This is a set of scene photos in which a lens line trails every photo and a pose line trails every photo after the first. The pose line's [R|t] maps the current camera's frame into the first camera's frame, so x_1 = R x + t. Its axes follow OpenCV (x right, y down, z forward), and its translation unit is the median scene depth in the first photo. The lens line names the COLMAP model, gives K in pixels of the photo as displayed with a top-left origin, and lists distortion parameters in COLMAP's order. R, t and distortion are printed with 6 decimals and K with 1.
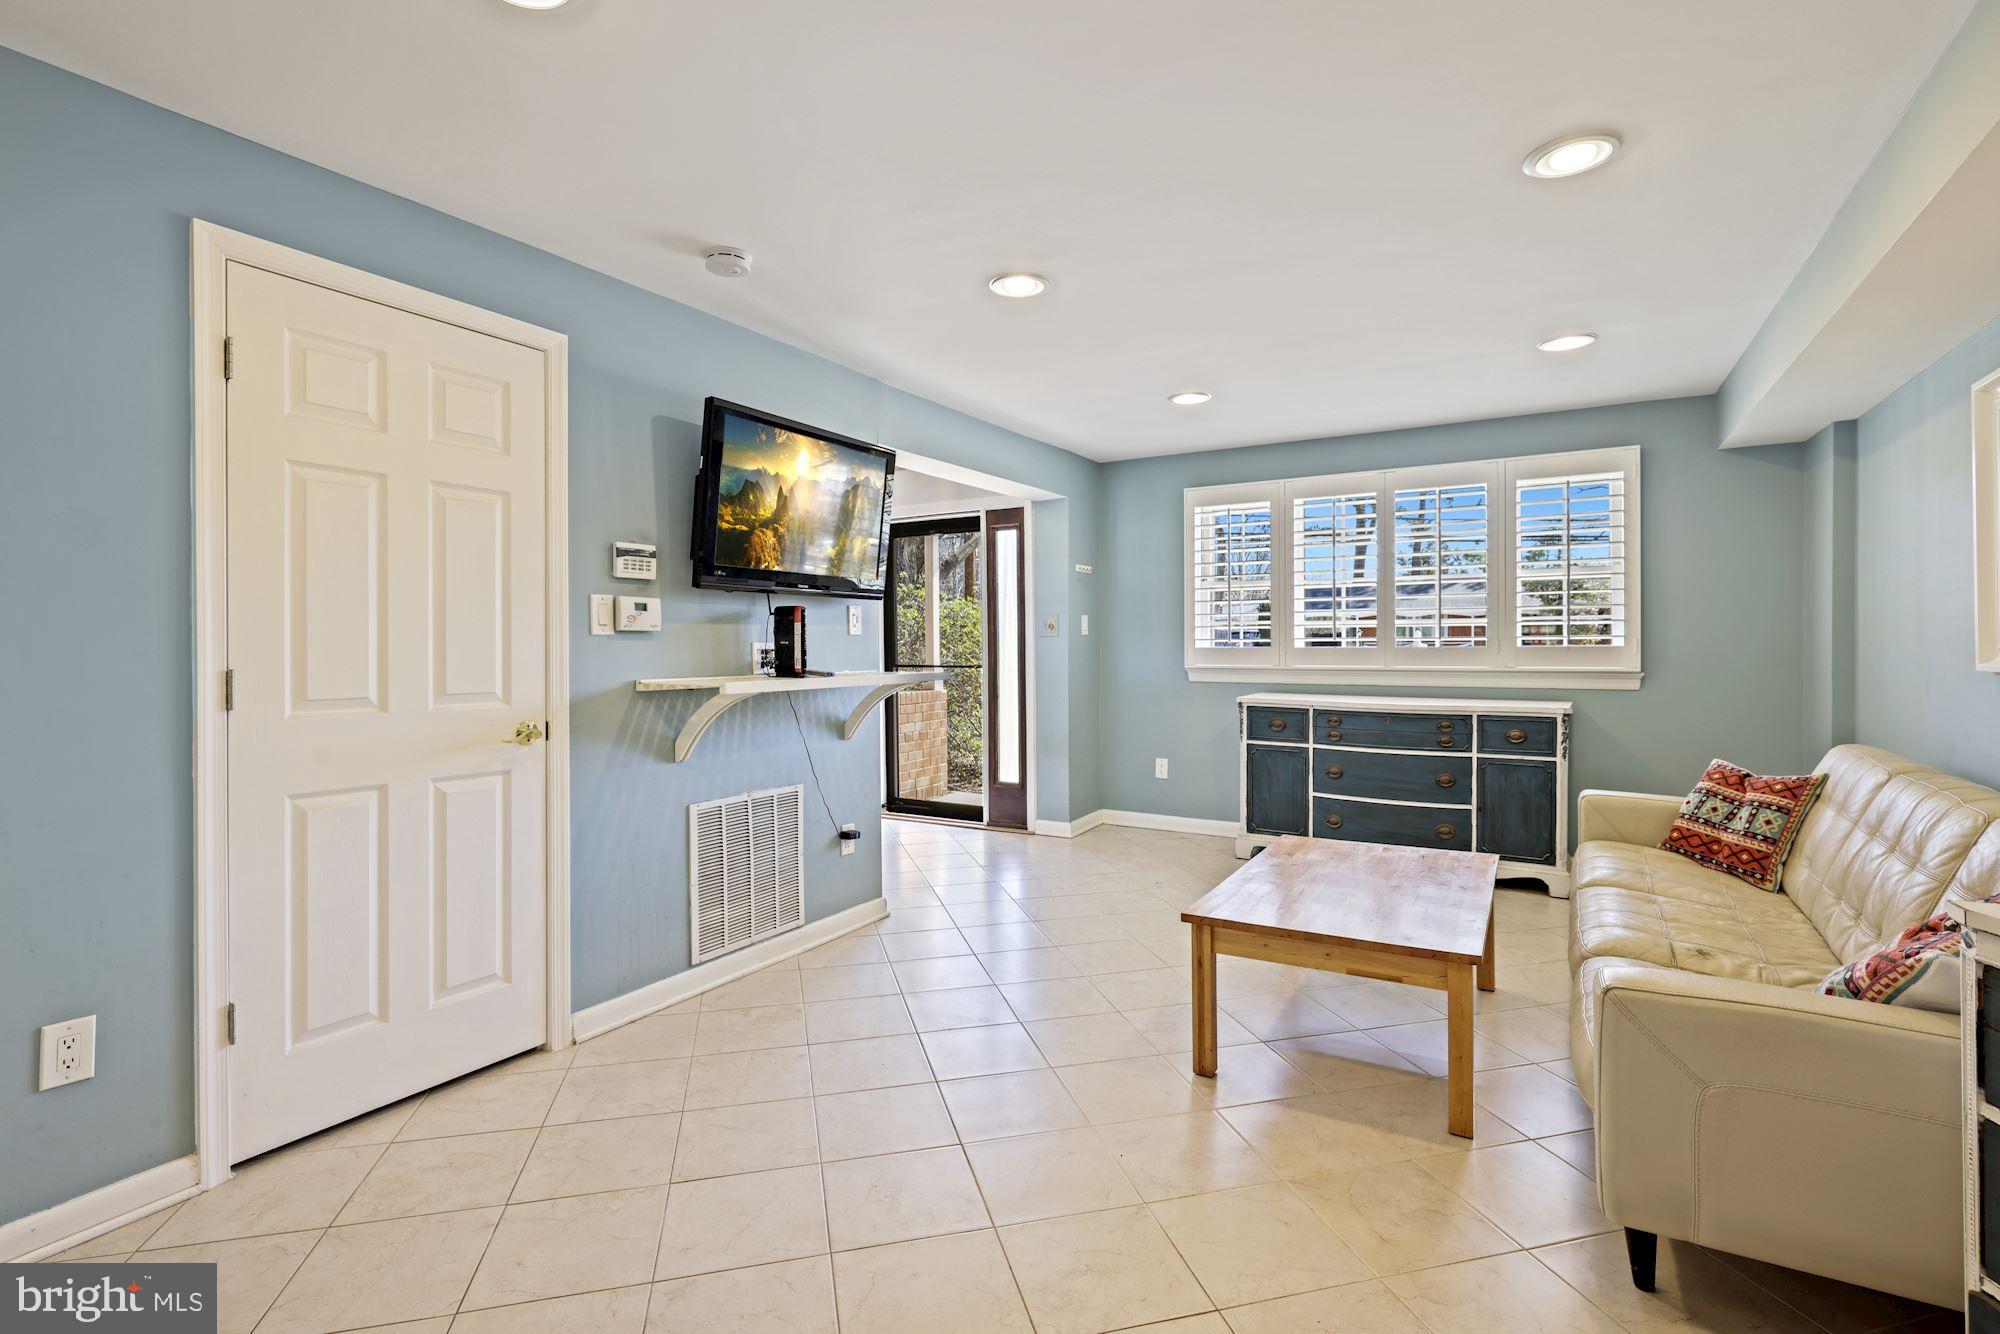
lens RADIAL K [[916.3, 0, 983.4], [0, 916.3, 654.7], [0, 0, 1]] dist [-0.002732, -0.000020]
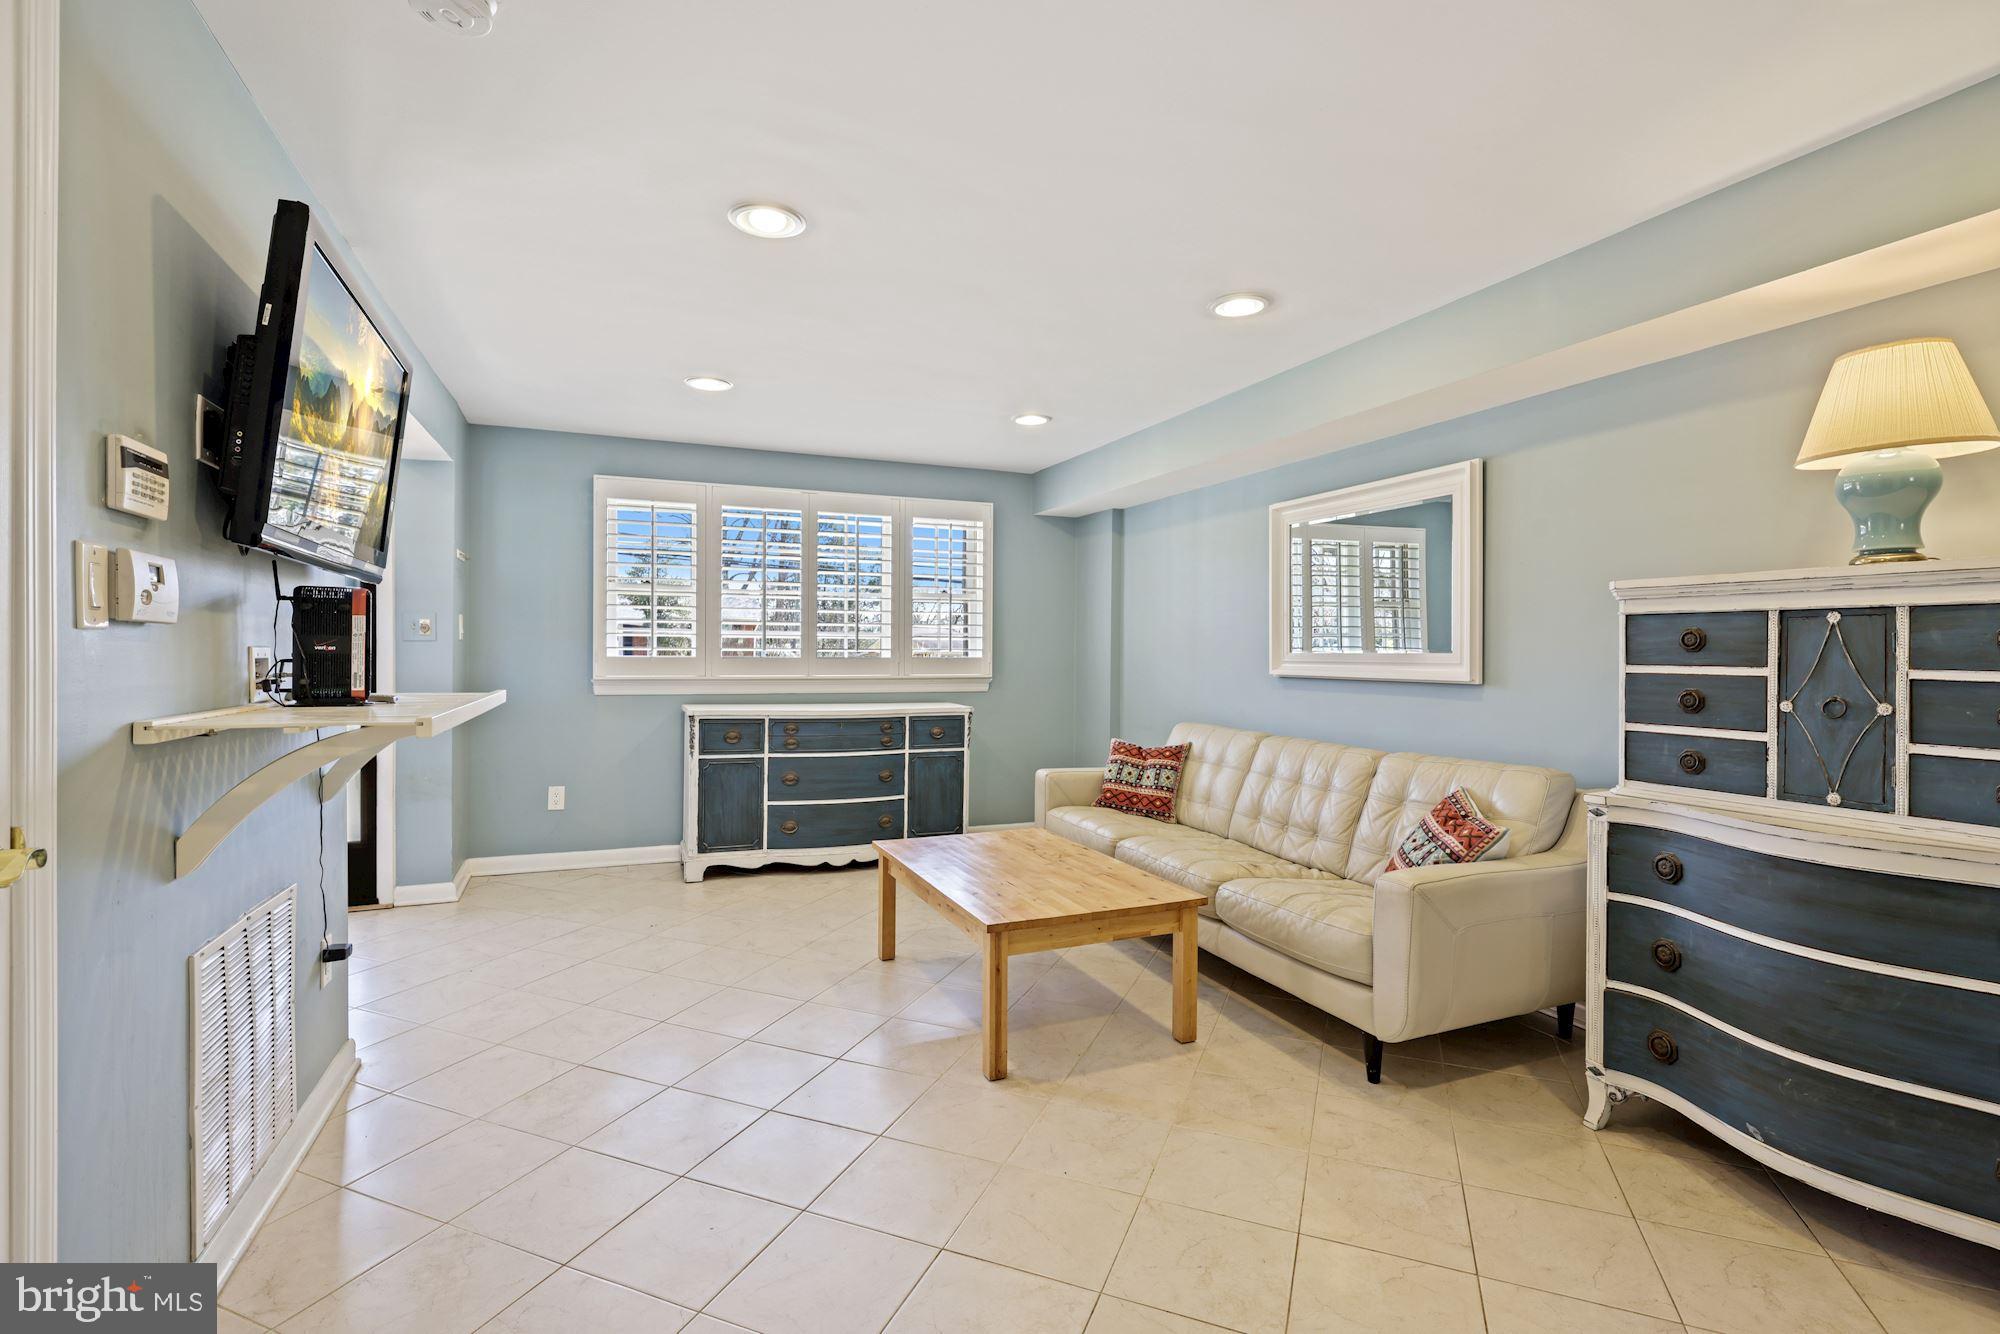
lens RADIAL K [[916.3, 0, 986.9], [0, 916.3, 663.8], [0, 0, 1]] dist [-0.002732, -0.000020]
pose [[0.597277, -0.001777, 0.802033, -0.338721], [0.000773, 0.999998, 0.001640, -0.002730], [-0.802034, -0.000360, 0.597278, 0.232515]]
